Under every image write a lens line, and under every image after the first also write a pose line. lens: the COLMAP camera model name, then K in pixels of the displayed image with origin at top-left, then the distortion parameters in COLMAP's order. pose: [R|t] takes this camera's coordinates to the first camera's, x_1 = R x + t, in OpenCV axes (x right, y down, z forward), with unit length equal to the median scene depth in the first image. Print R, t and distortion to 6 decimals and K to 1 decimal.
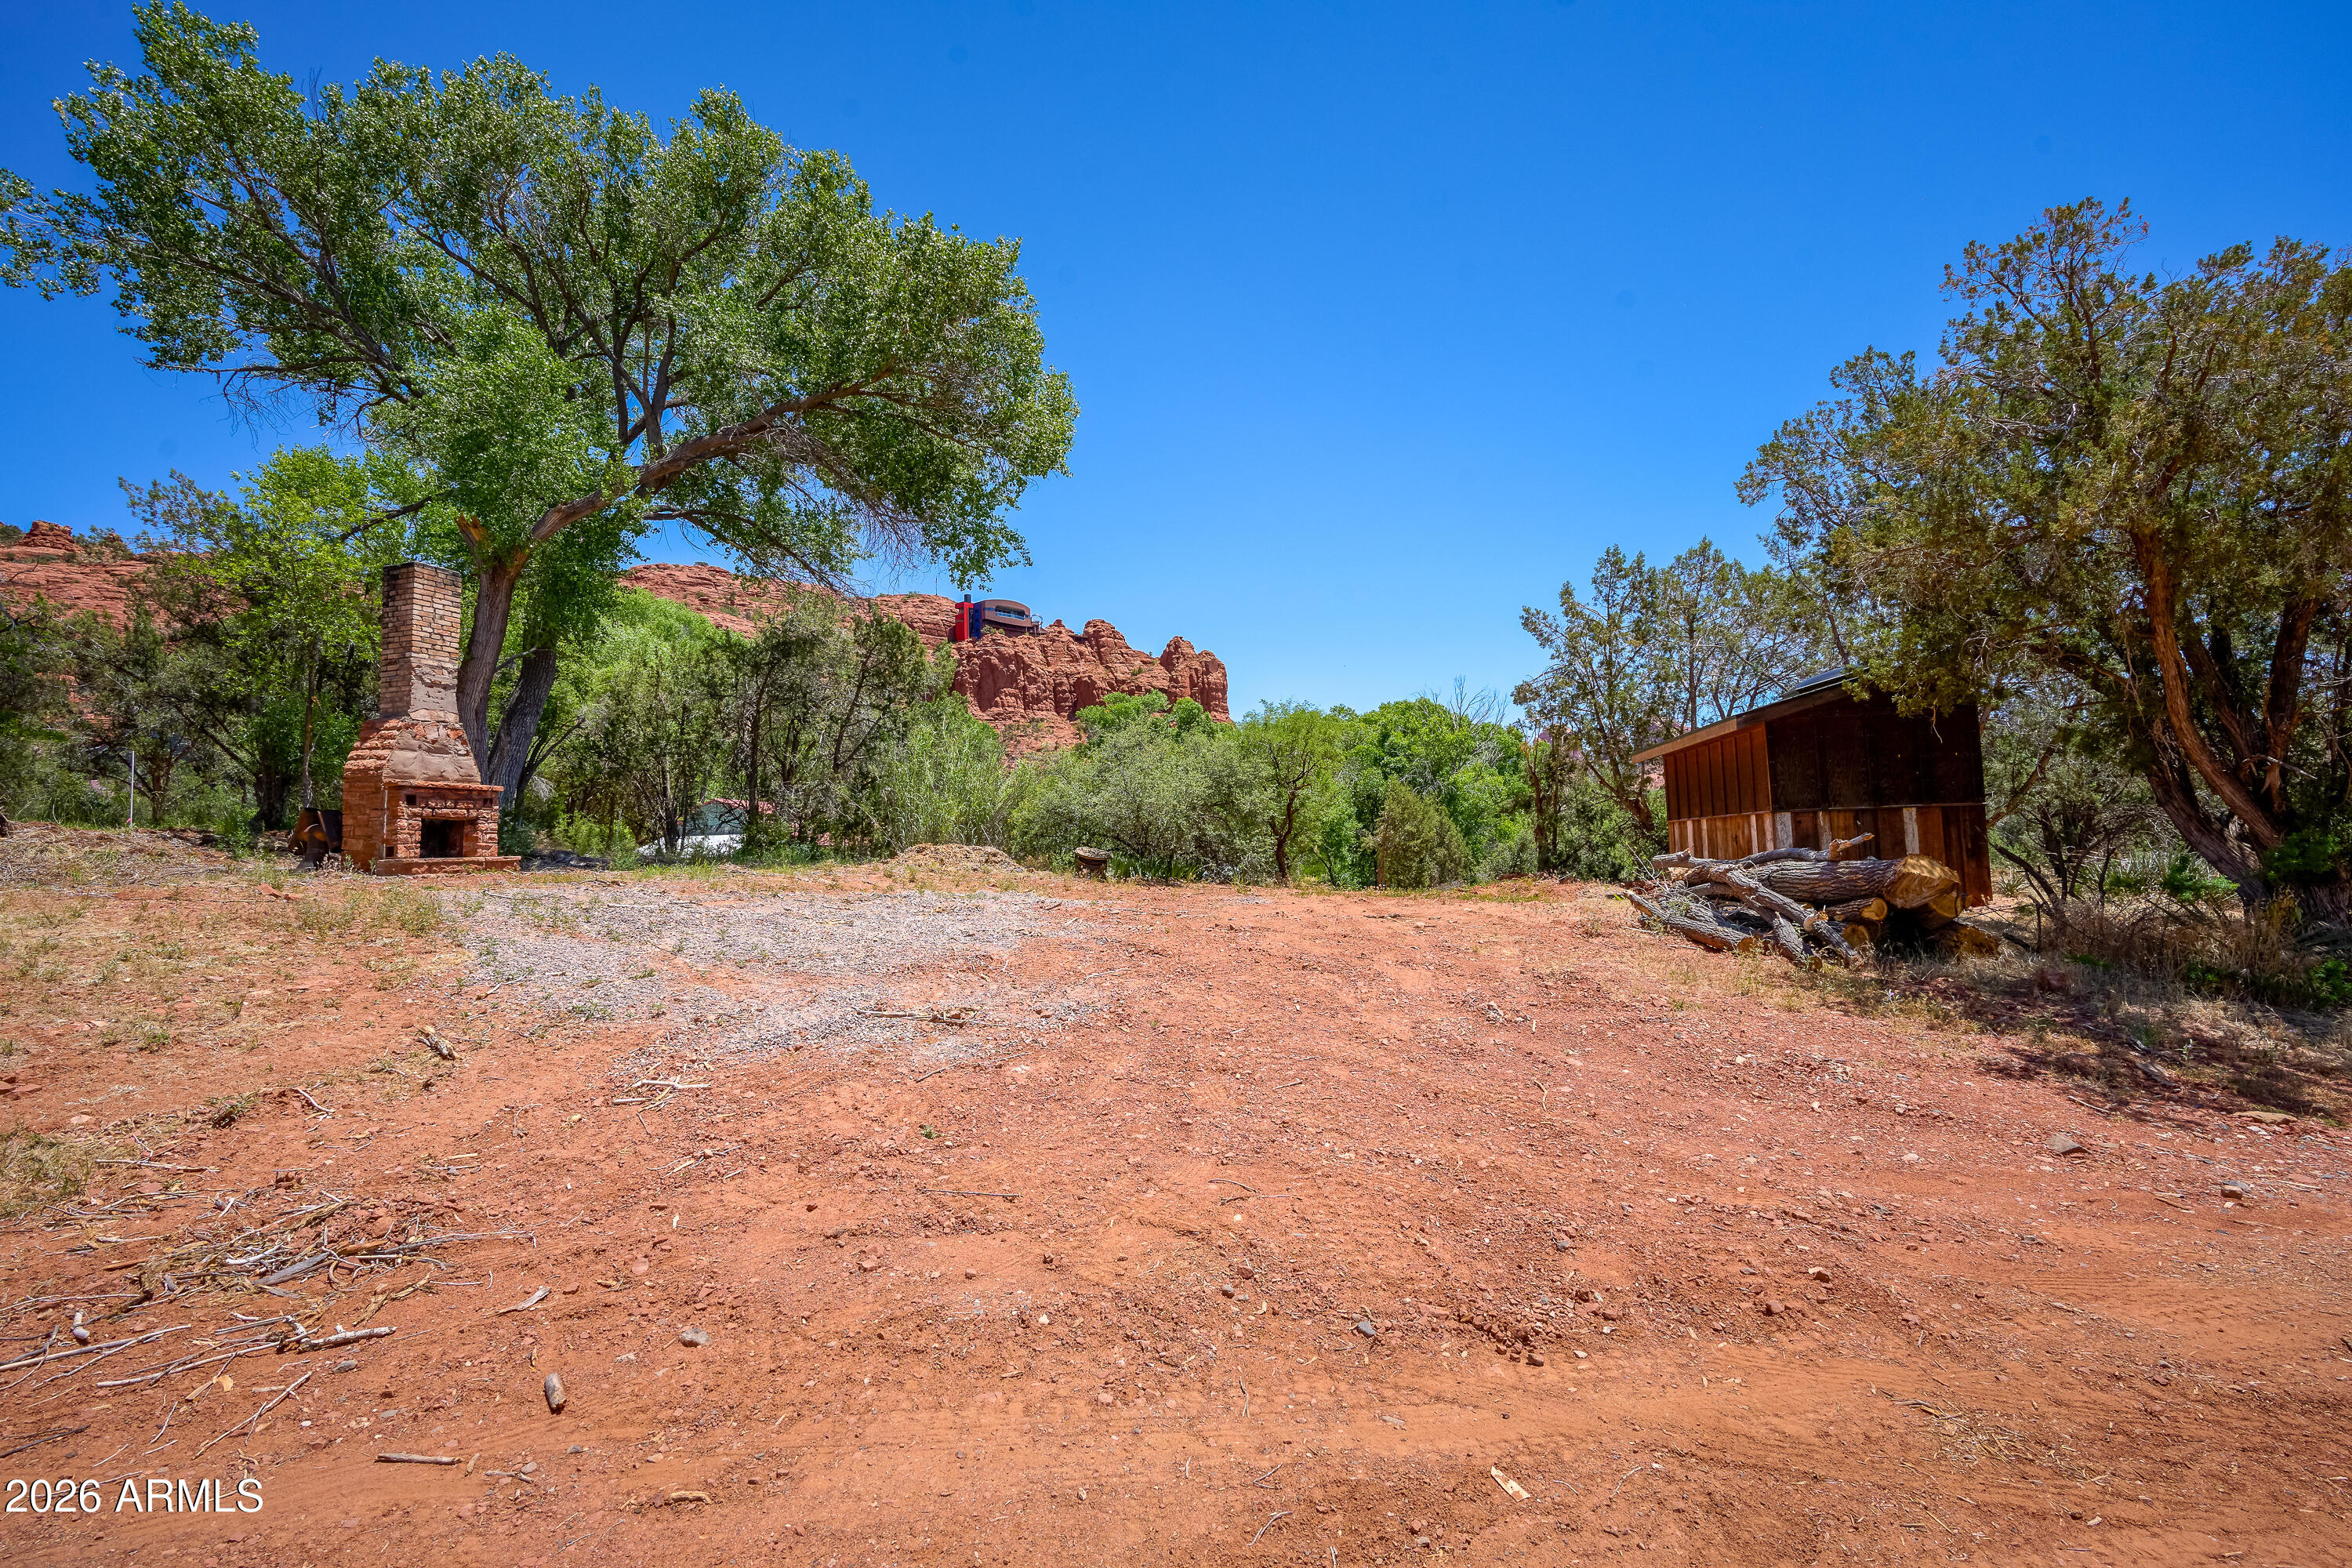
lens RADIAL K [[1079.3, 0, 1181.2], [0, 1079.3, 778.9], [0, 0, 1]] dist [-0.002513, -0.000476]
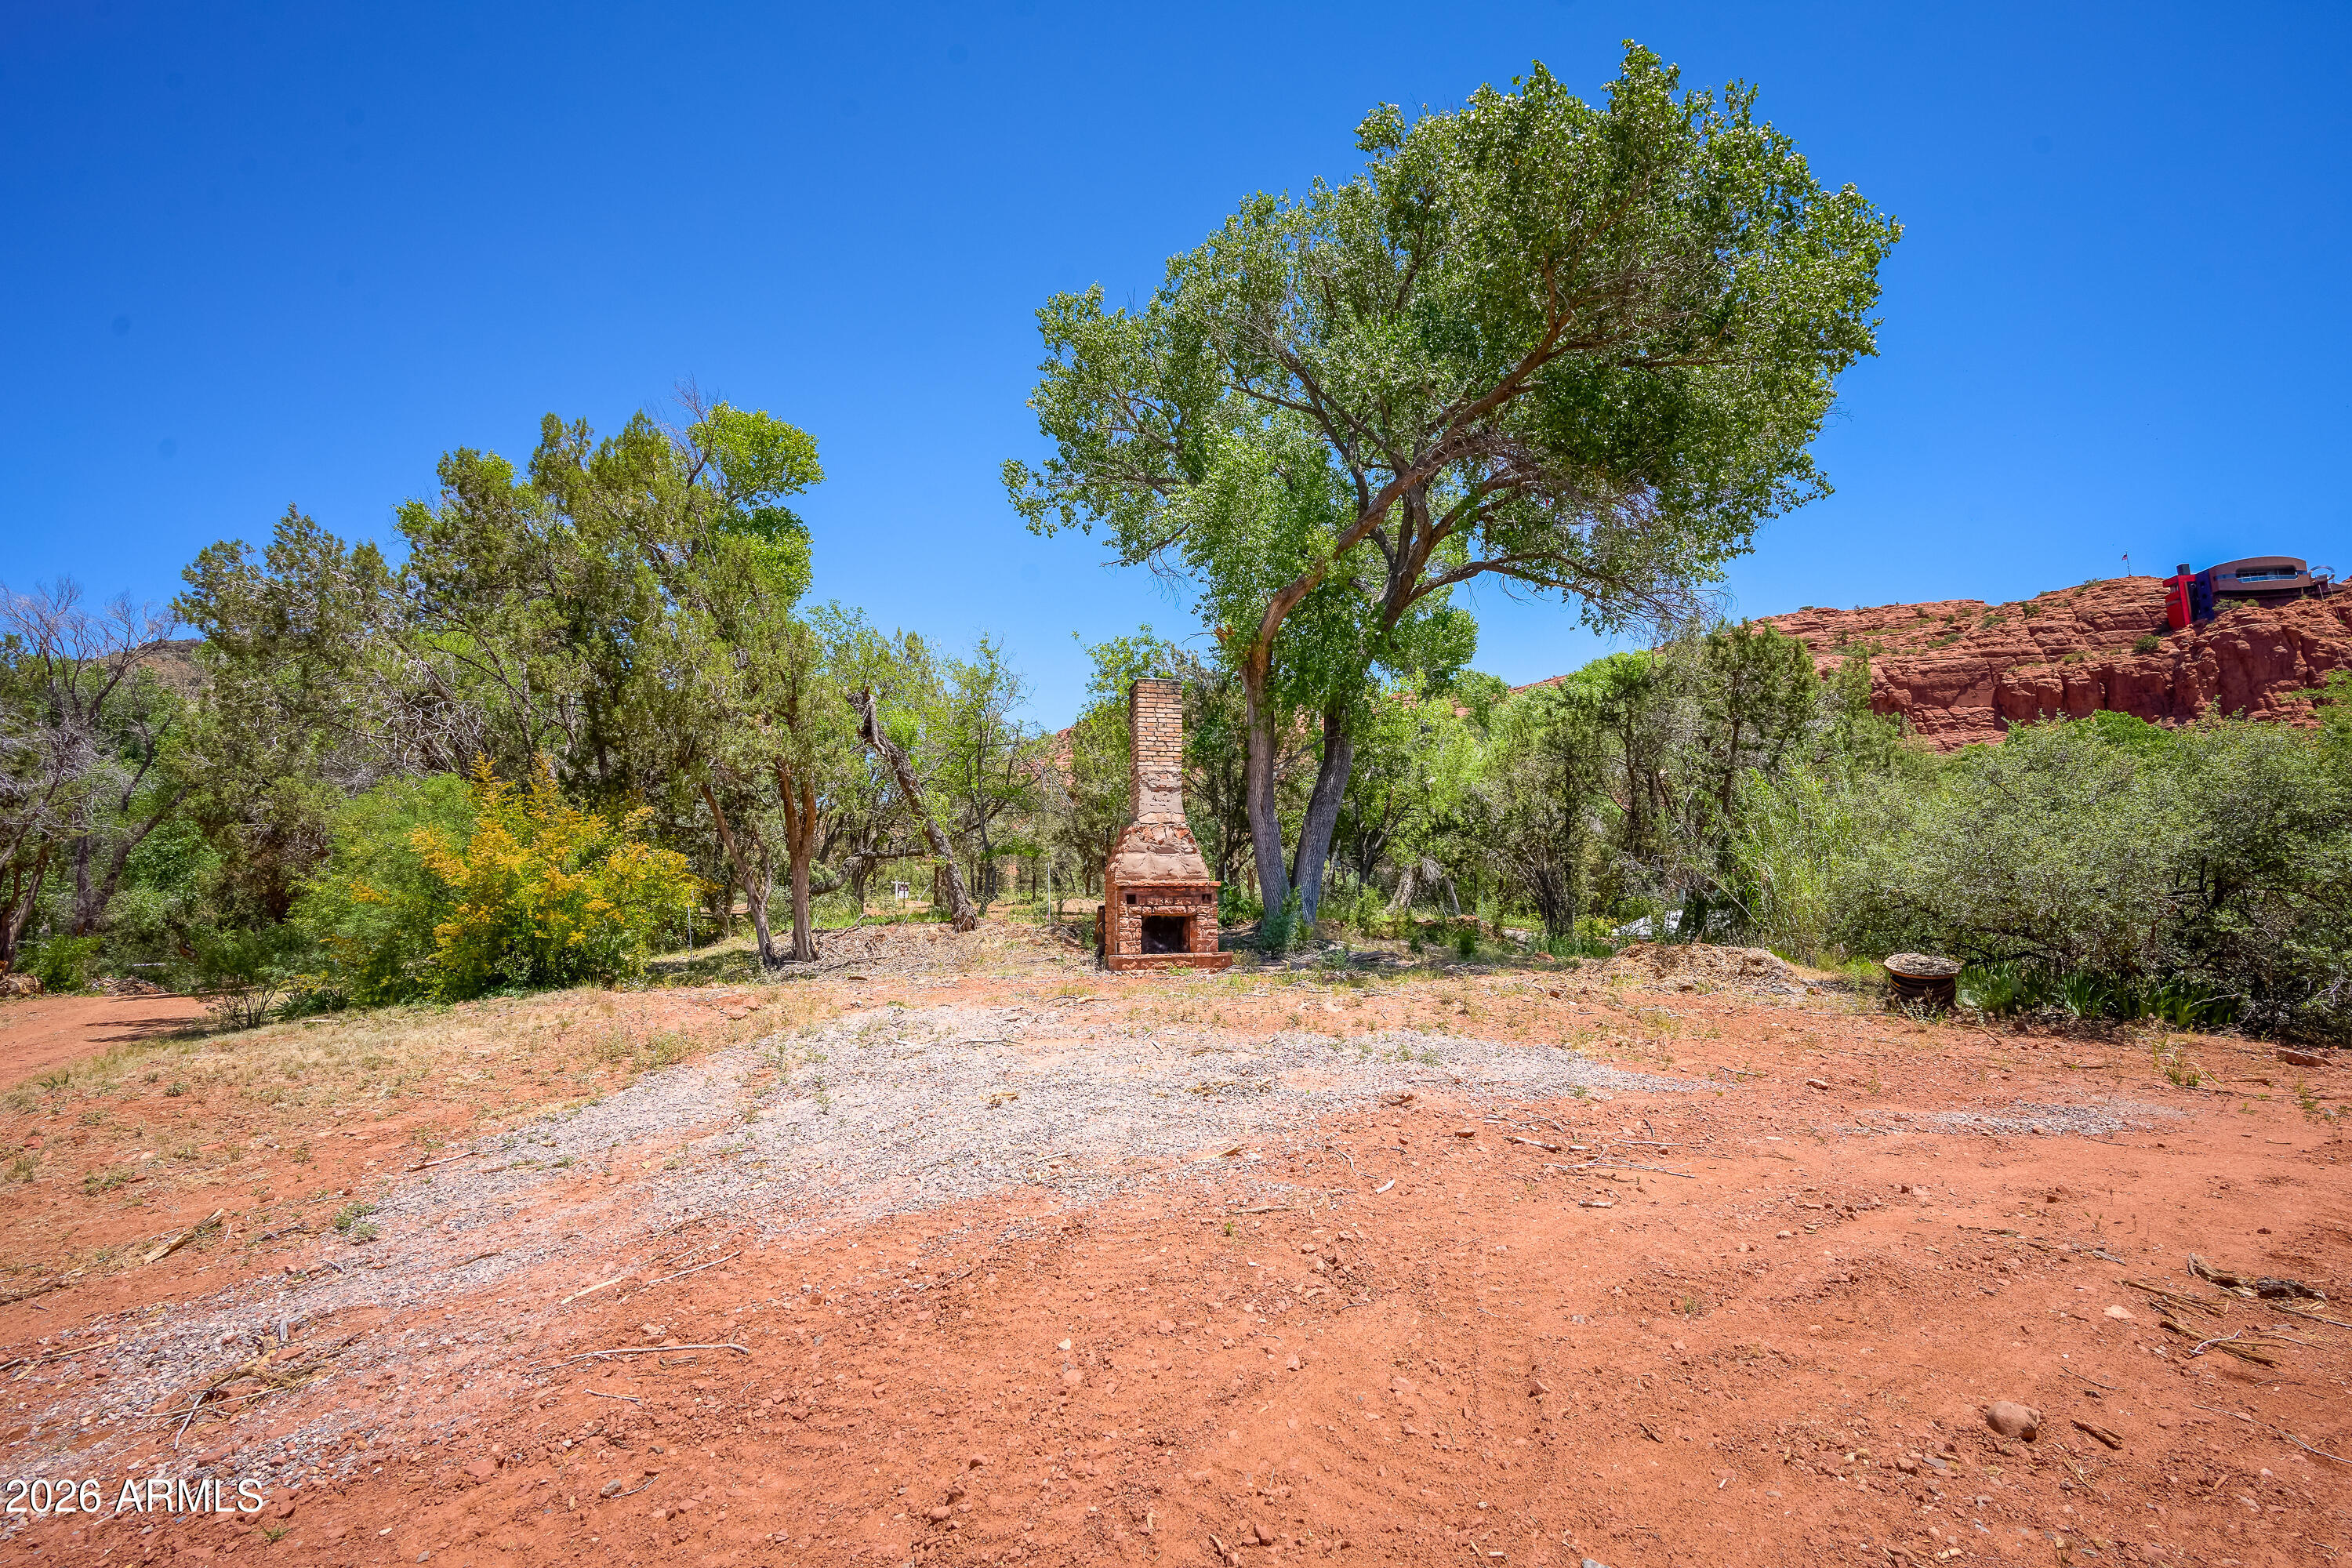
lens RADIAL K [[1079.3, 0, 1181.2], [0, 1079.3, 778.9], [0, 0, 1]] dist [-0.002513, -0.000476]
pose [[0.558600, -0.105259, -0.822731, 0.195843], [0.057820, 0.994444, -0.087970, -0.001997], [0.827419, 0.001570, 0.561583, 0.410946]]
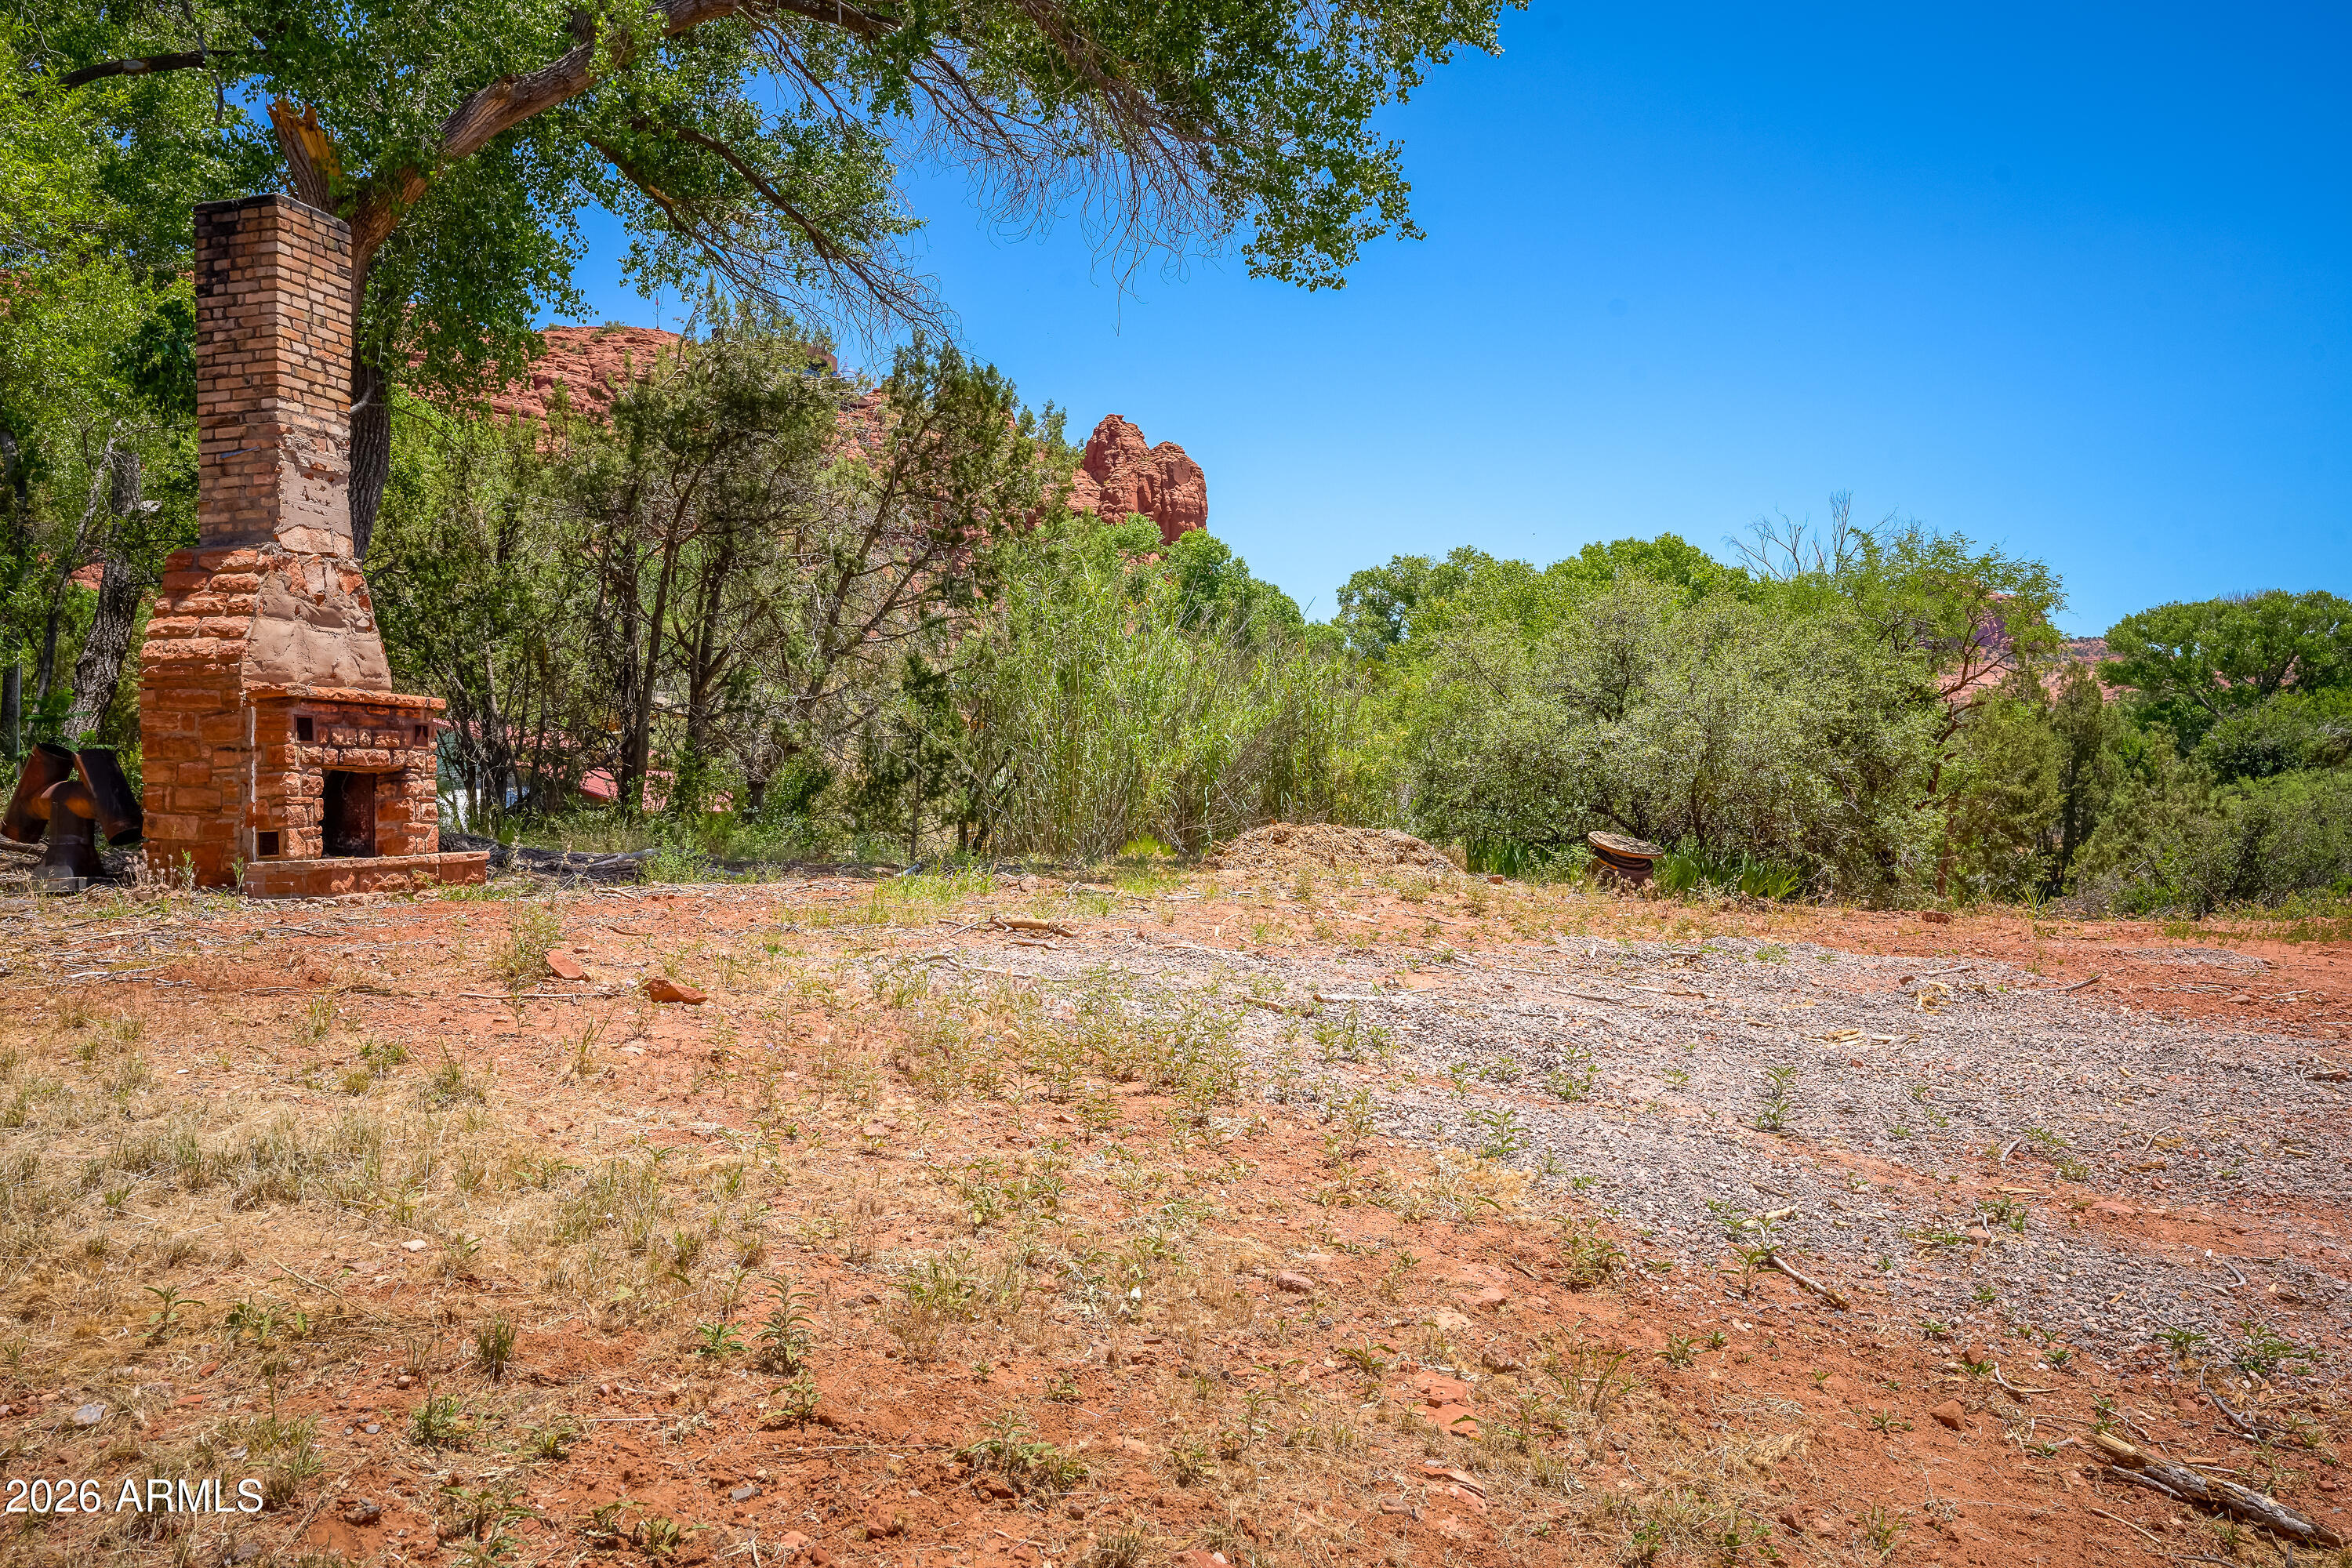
lens RADIAL K [[2006.2, 0, 1180.1], [0, 2006.2, 791.8], [0, 0, 1]] dist [-0.009088, -0.001777]
pose [[0.998932, 0.003731, 0.046050, -0.364375], [-0.006203, 0.998540, 0.053659, -0.001243], [-0.045783, -0.053888, 0.997497, 0.139741]]
